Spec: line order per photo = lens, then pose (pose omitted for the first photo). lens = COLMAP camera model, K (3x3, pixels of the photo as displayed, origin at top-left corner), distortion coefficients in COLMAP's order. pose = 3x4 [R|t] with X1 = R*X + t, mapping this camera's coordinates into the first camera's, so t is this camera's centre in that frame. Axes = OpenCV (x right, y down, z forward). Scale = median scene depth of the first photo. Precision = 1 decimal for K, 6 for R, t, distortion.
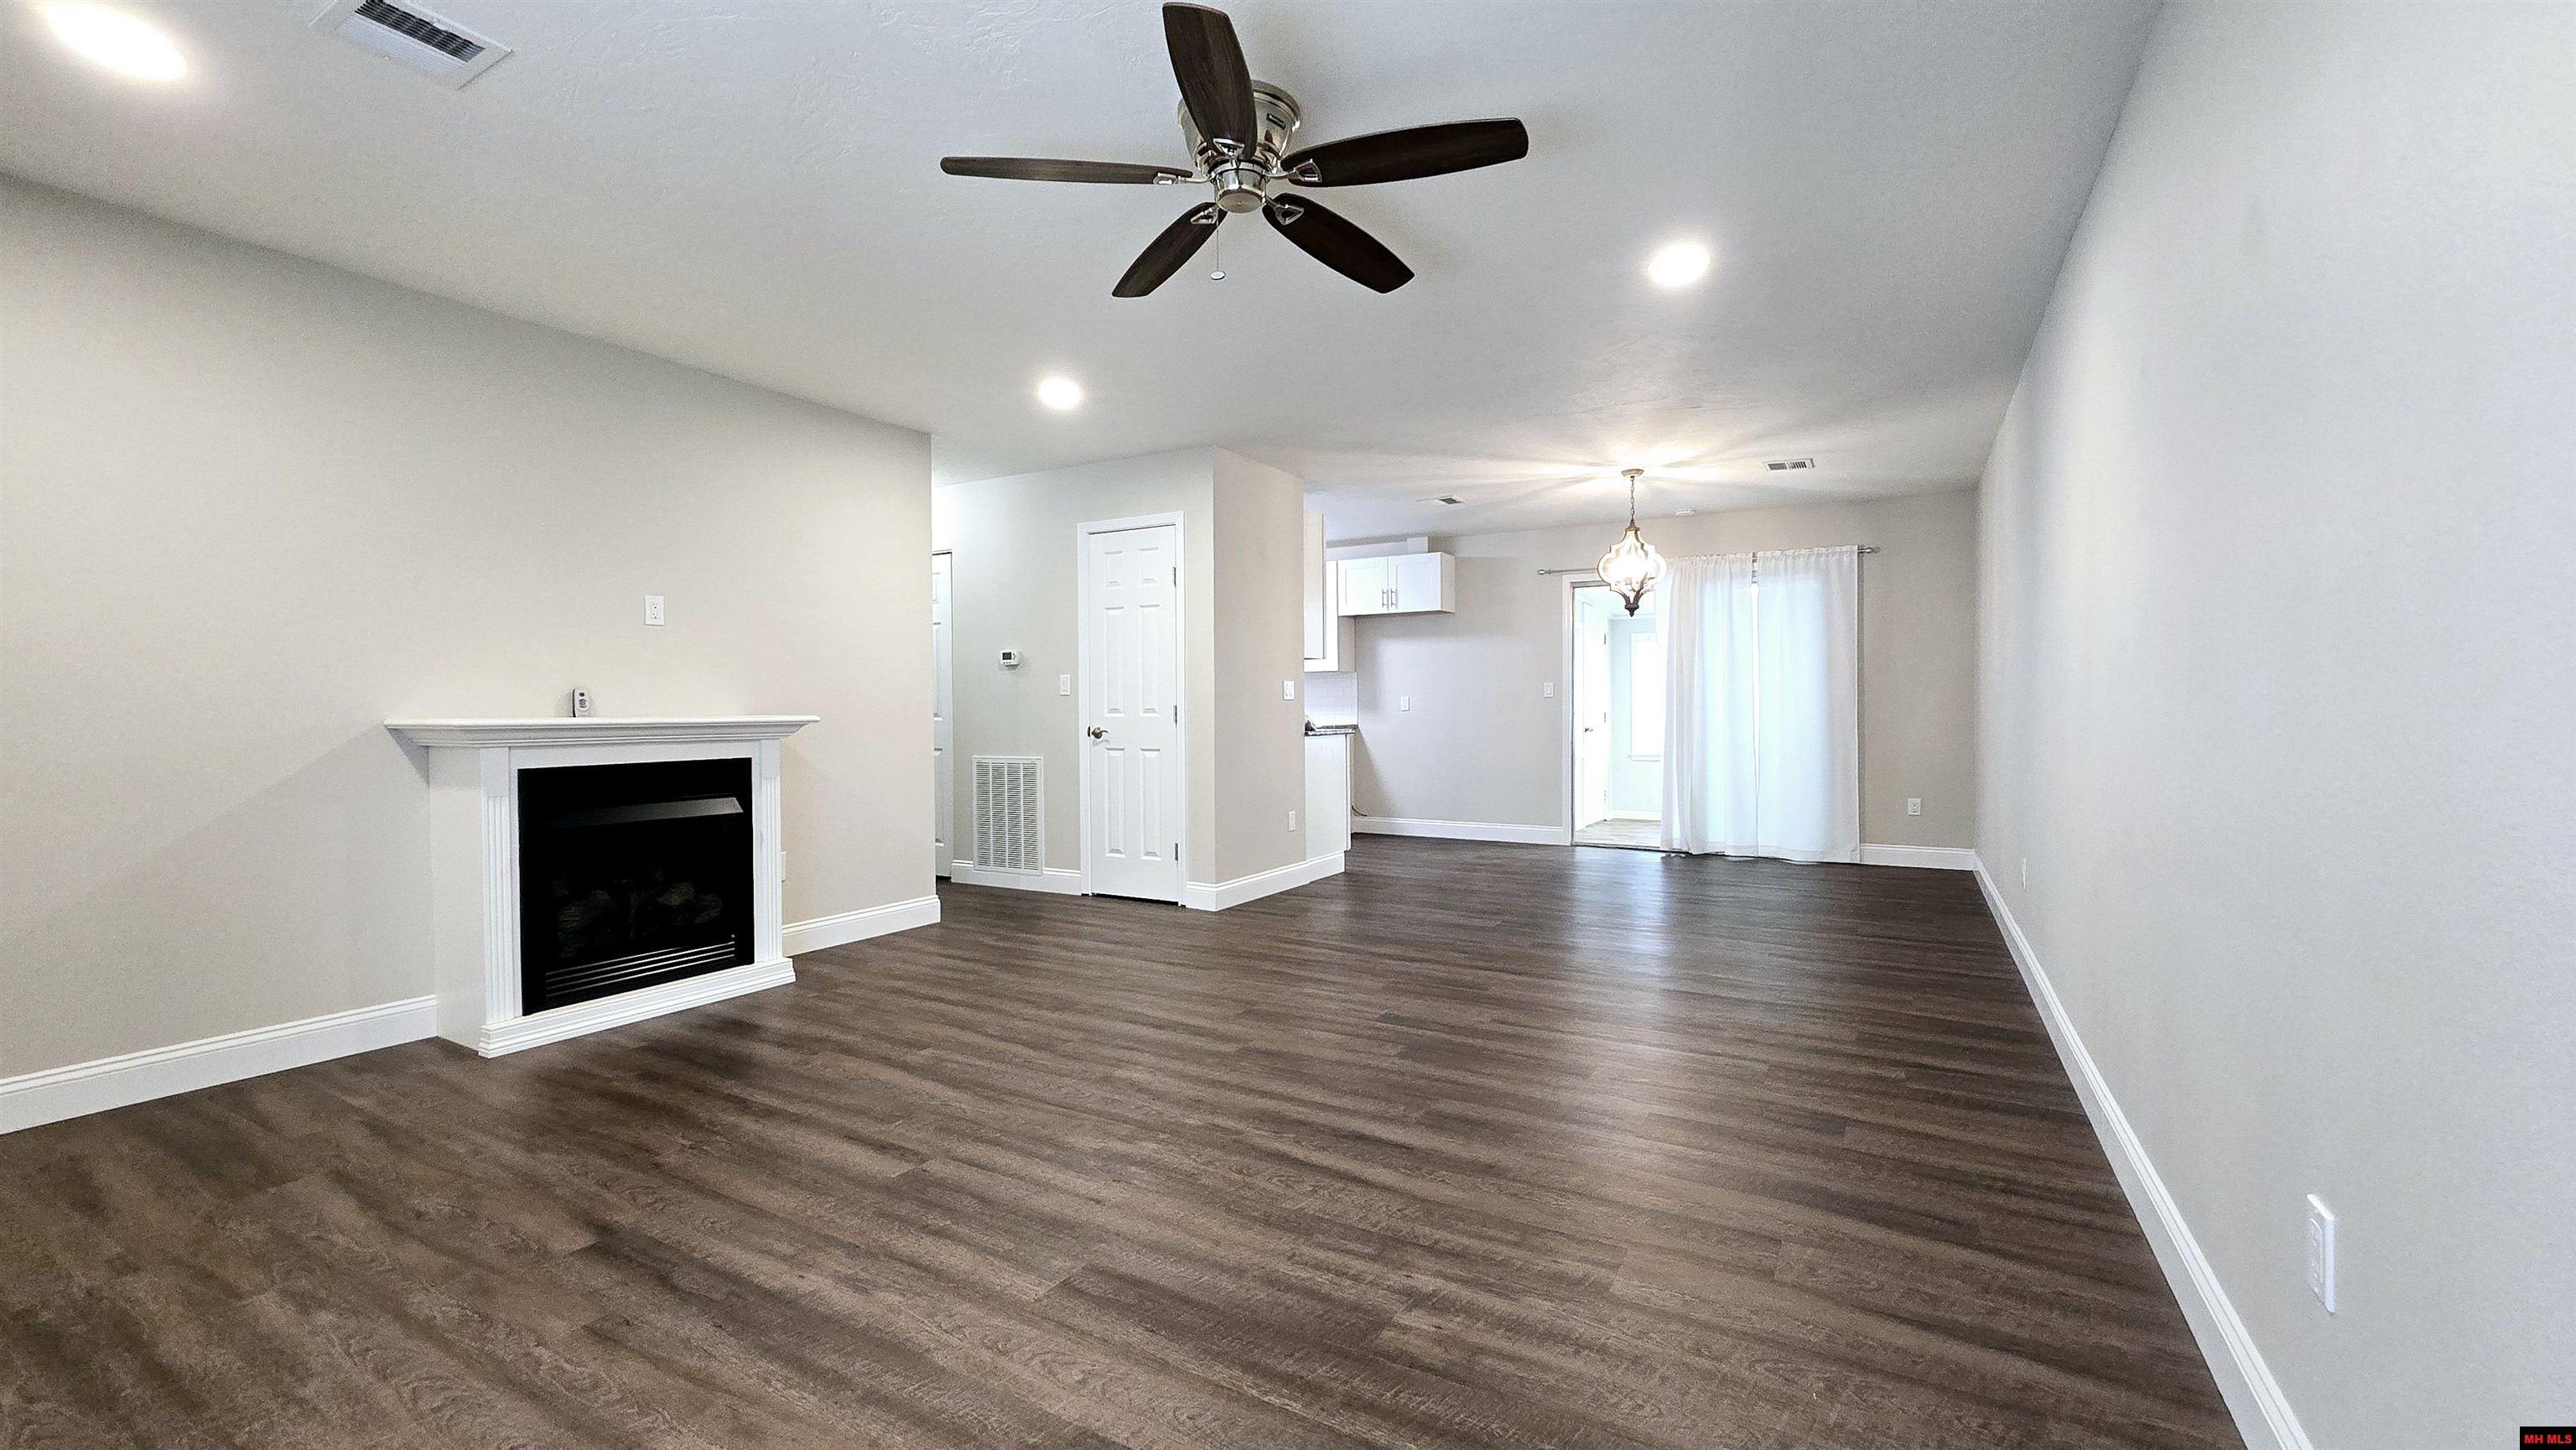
lens RADIAL K [[1053.0, 0, 1298.3], [0, 1053.0, 733.0], [0, 0, 1]] dist [-0.001727, -0.000797]
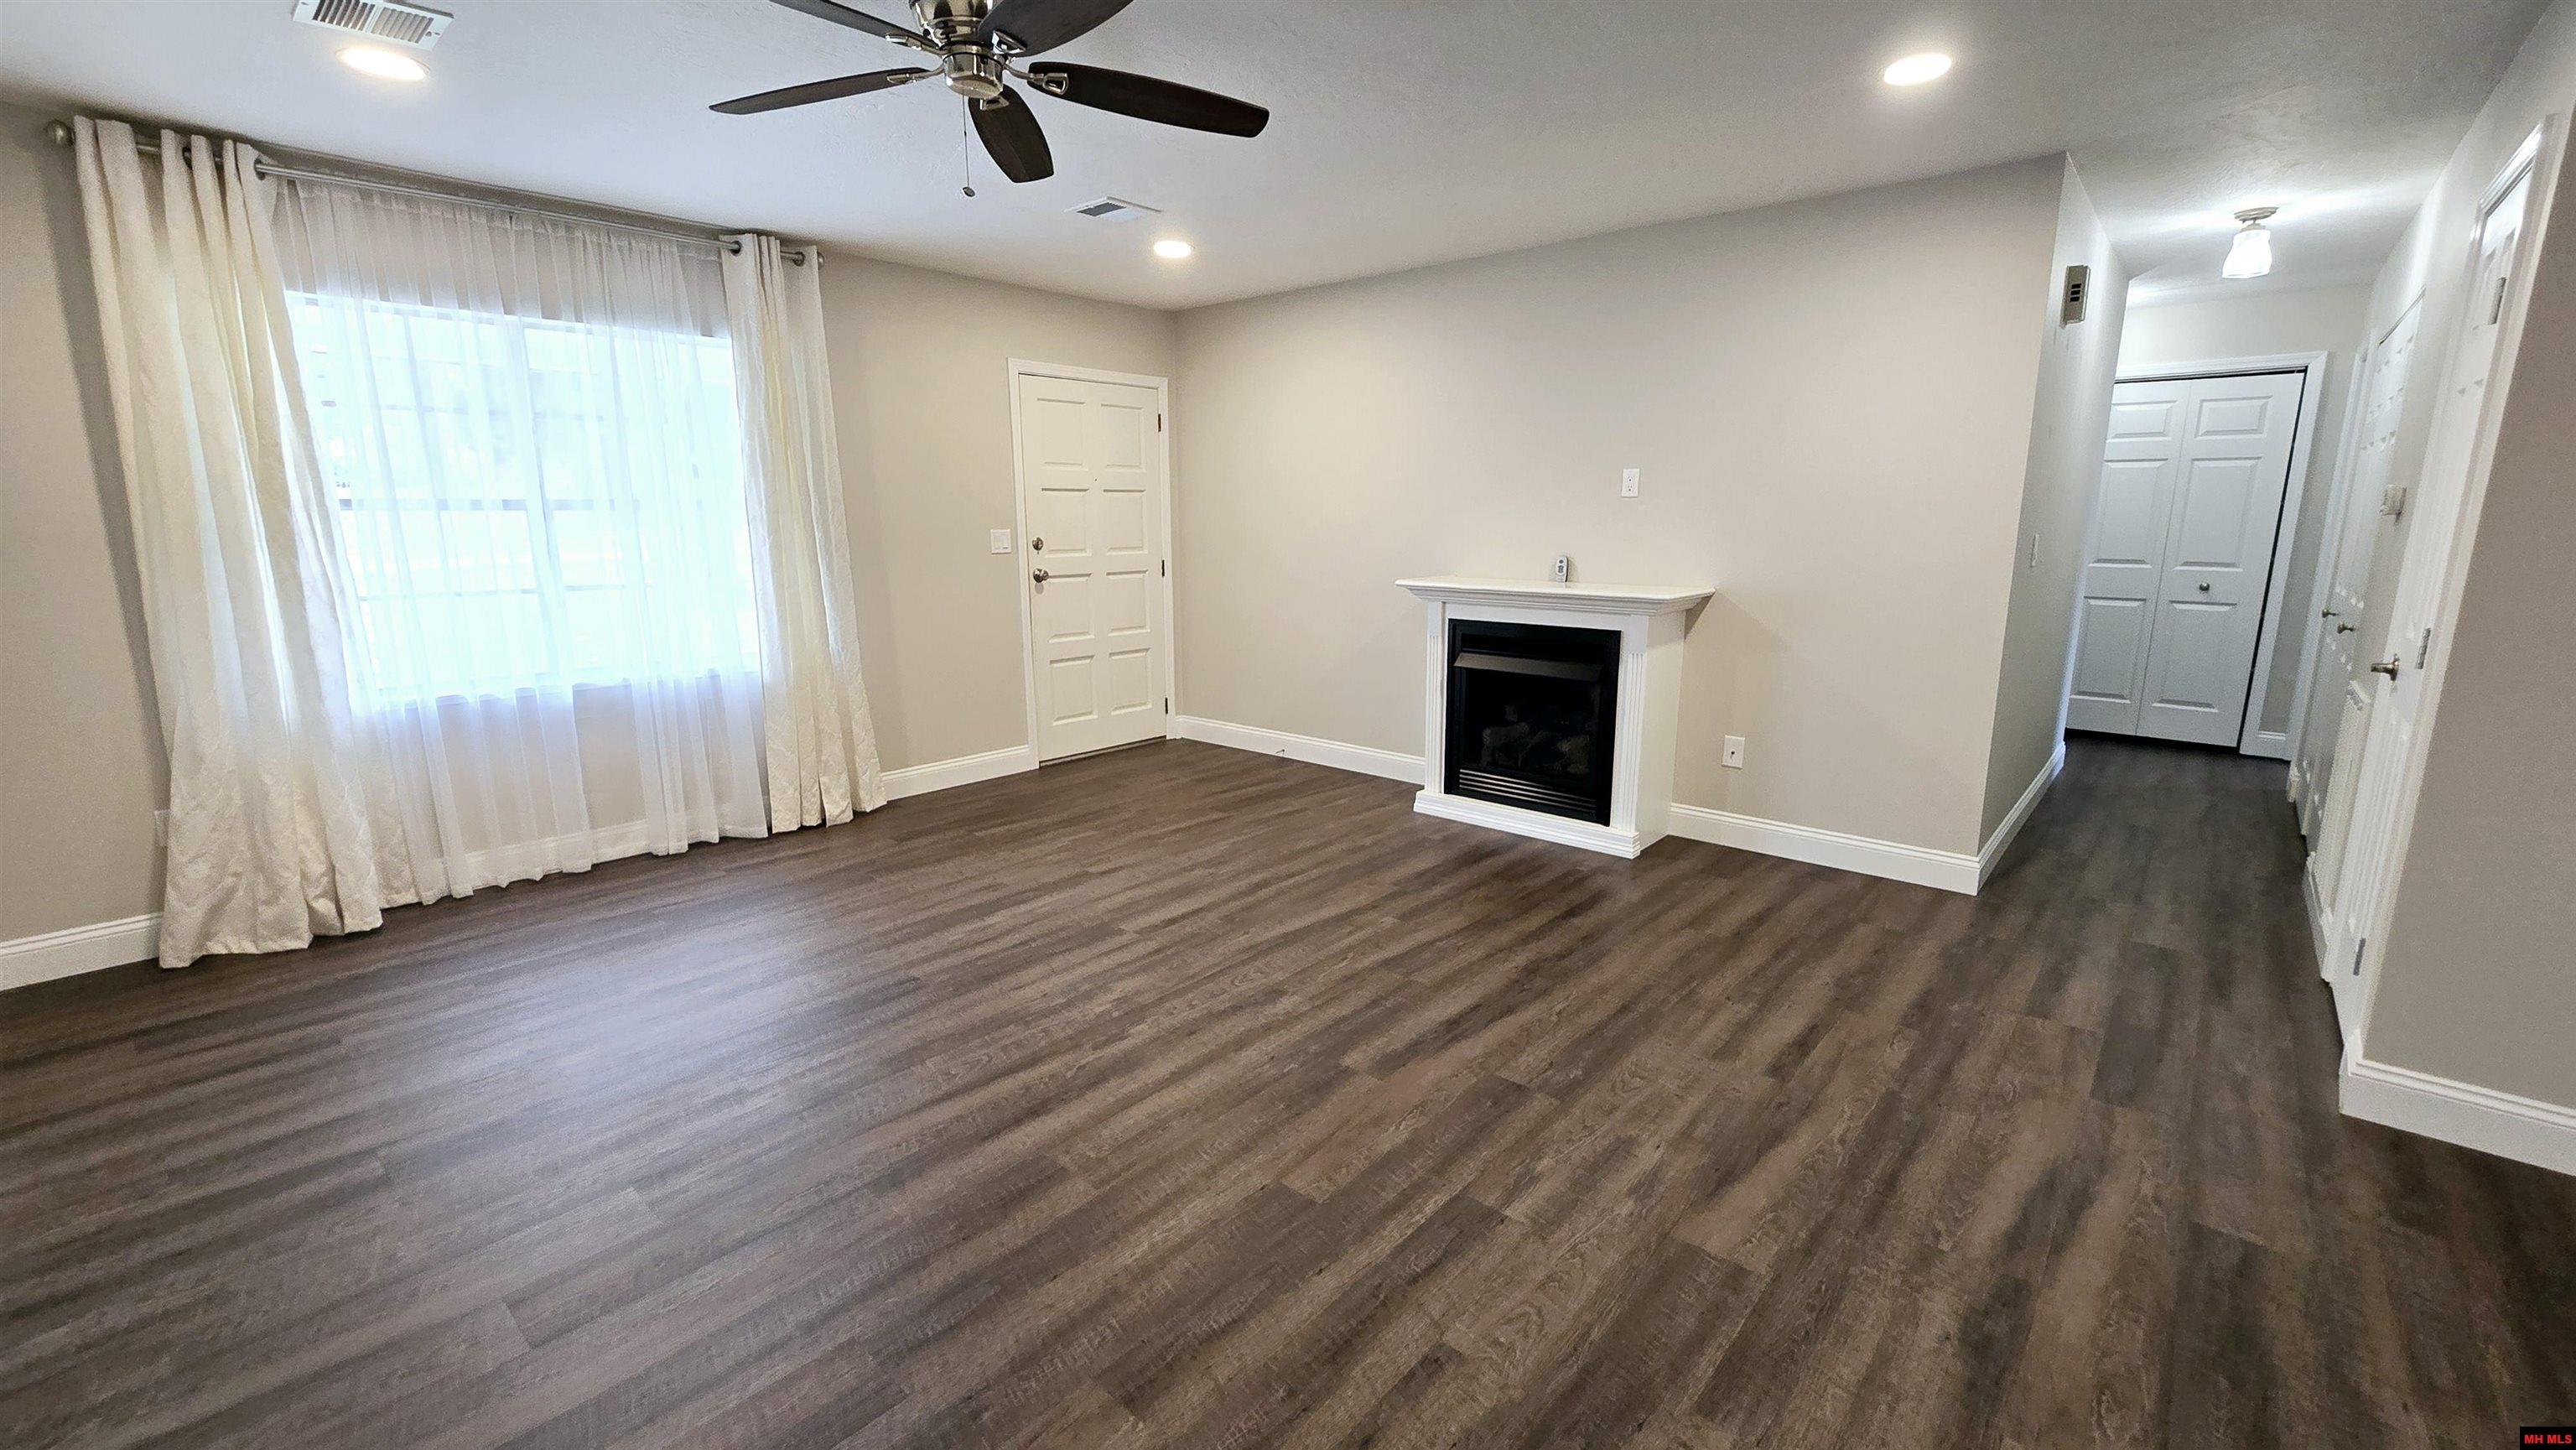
lens RADIAL K [[1066.2, 0, 1292.0], [0, 1066.2, 719.5], [0, 0, 1]] dist [-0.002678, -0.000223]
pose [[-0.206674, 0.194034, -0.958977, 0.706490], [-0.020667, 0.979054, 0.202550, -0.121533], [0.978192, 0.061681, -0.198335, 1.168017]]
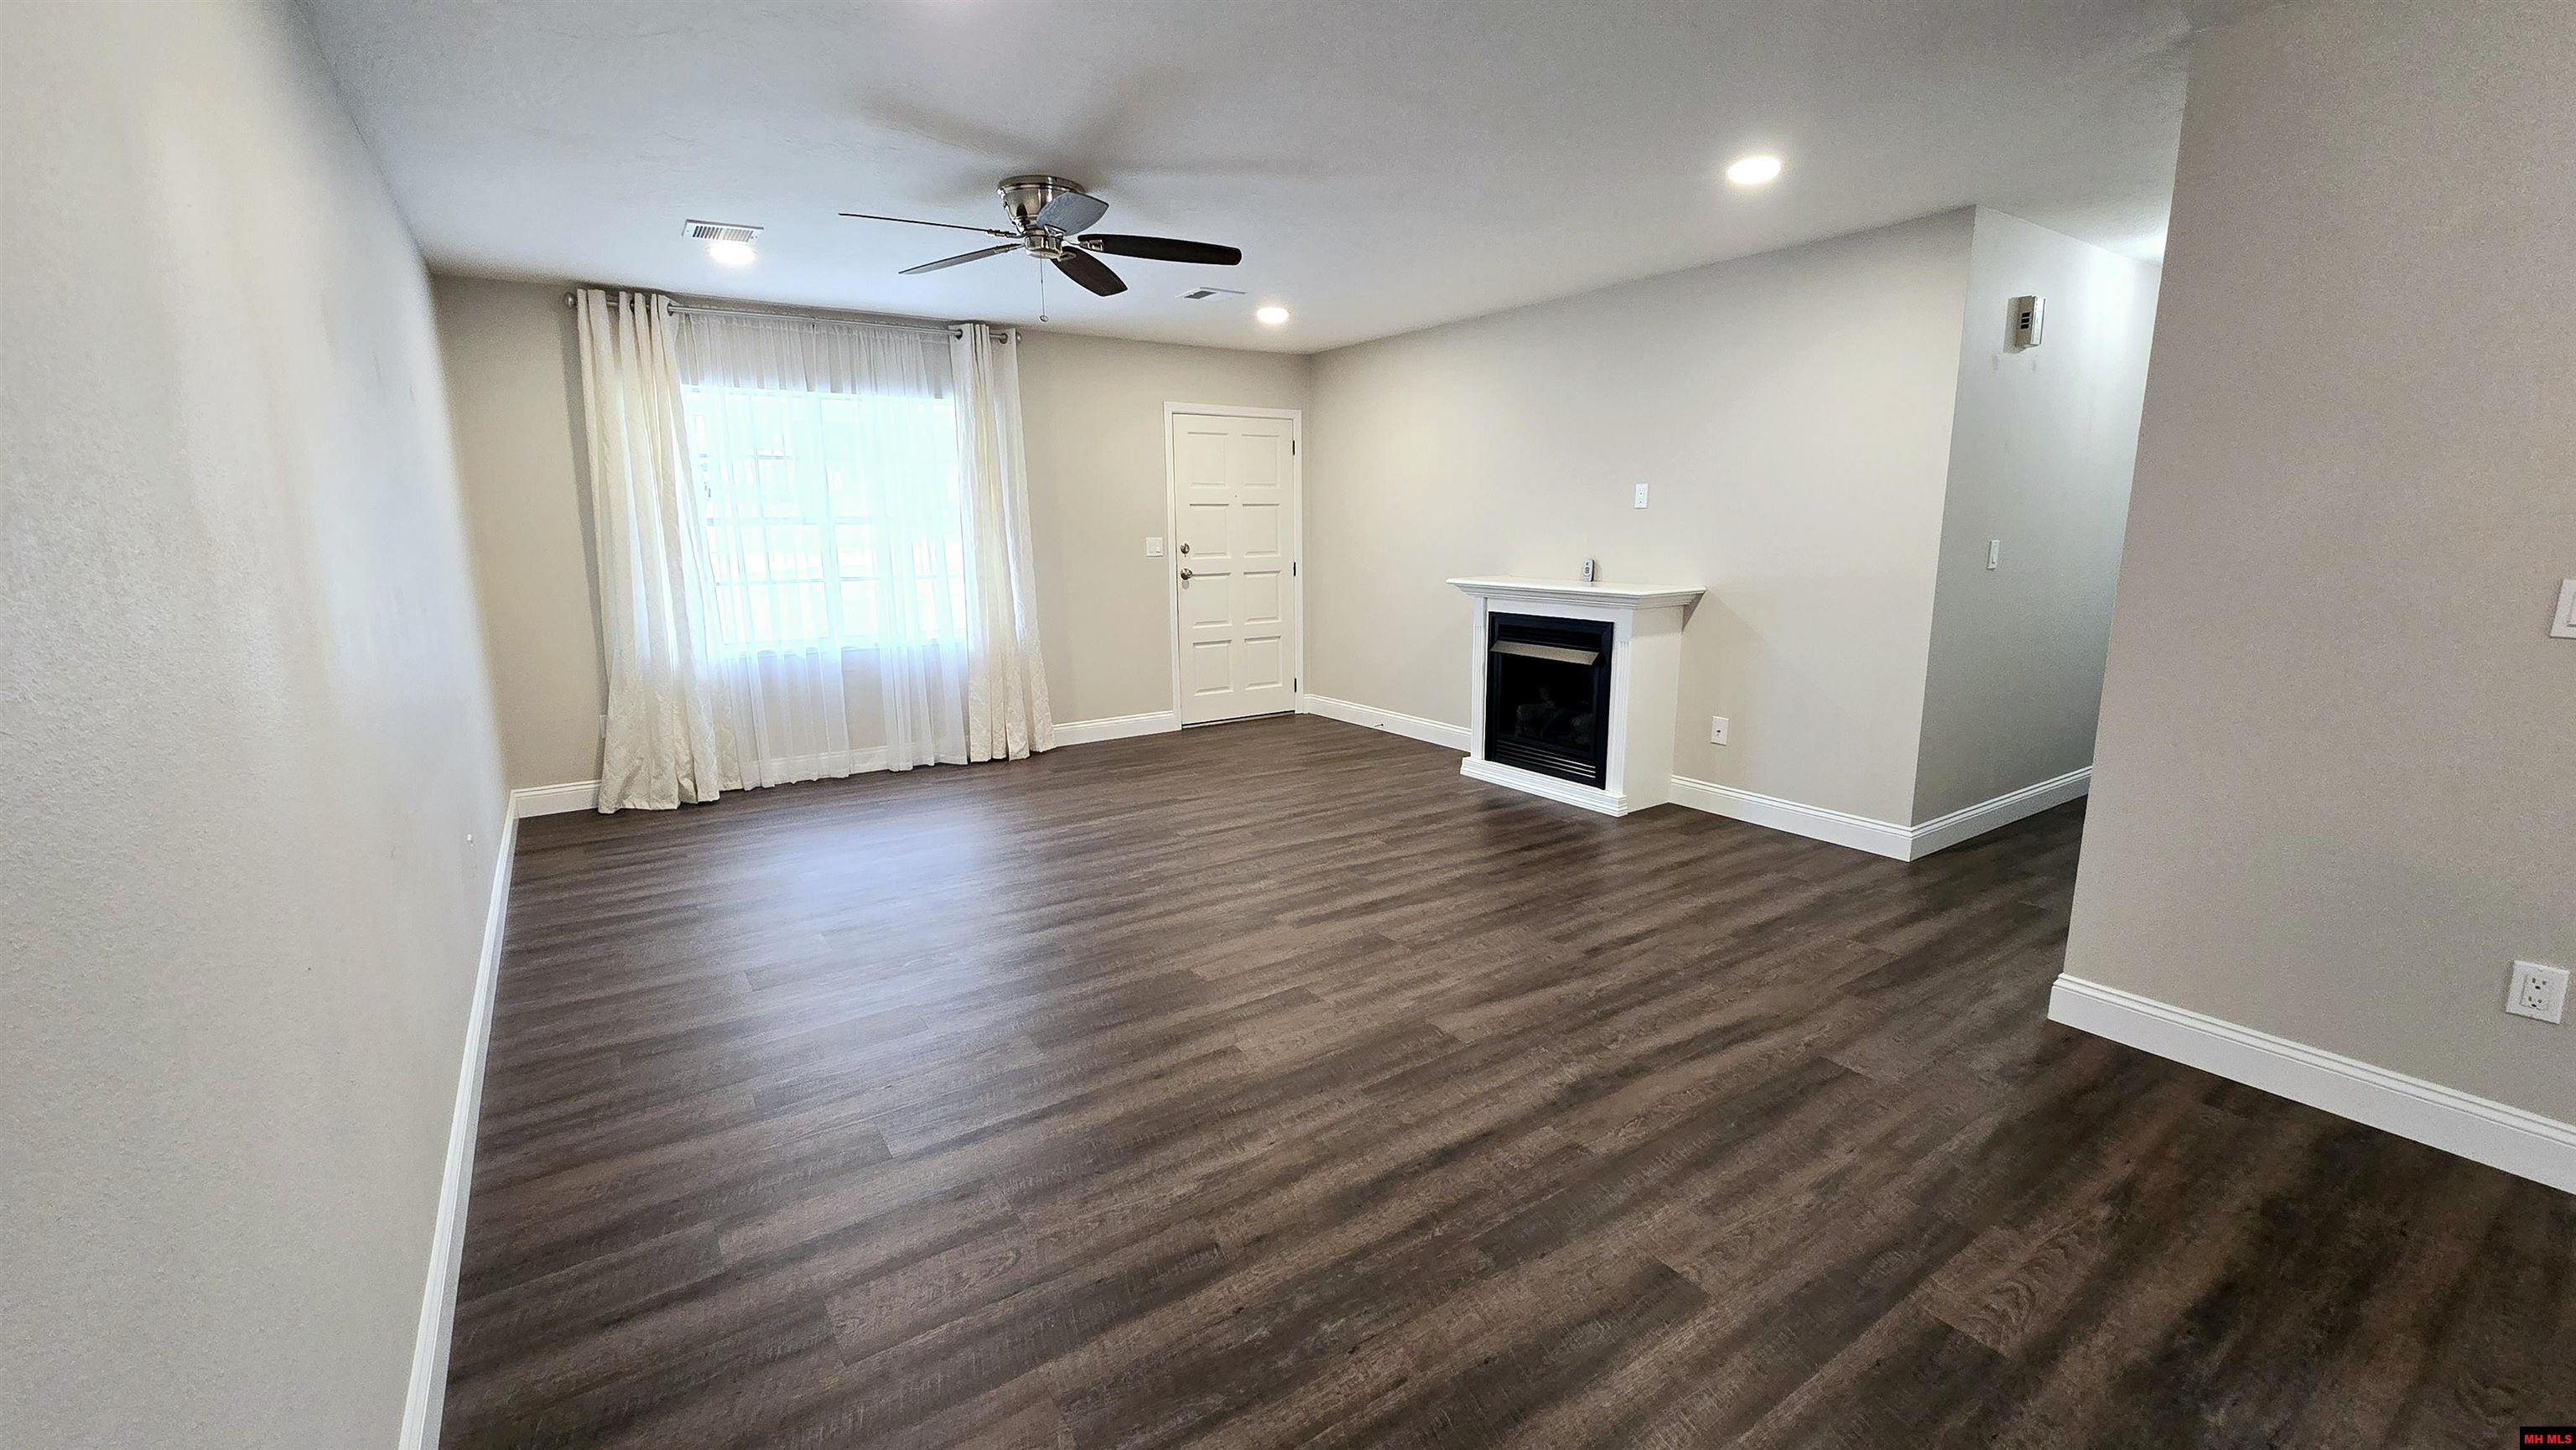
lens RADIAL K [[1059.7, 0, 1280.6], [0, 1059.7, 720.8], [0, 0, 1]] dist [0.000482, -0.000082]
pose [[-0.447873, 0.176725, -0.876457, 0.935060], [-0.010600, 0.979153, 0.202849, -0.138173], [0.894034, 0.100141, -0.436663, 1.555961]]
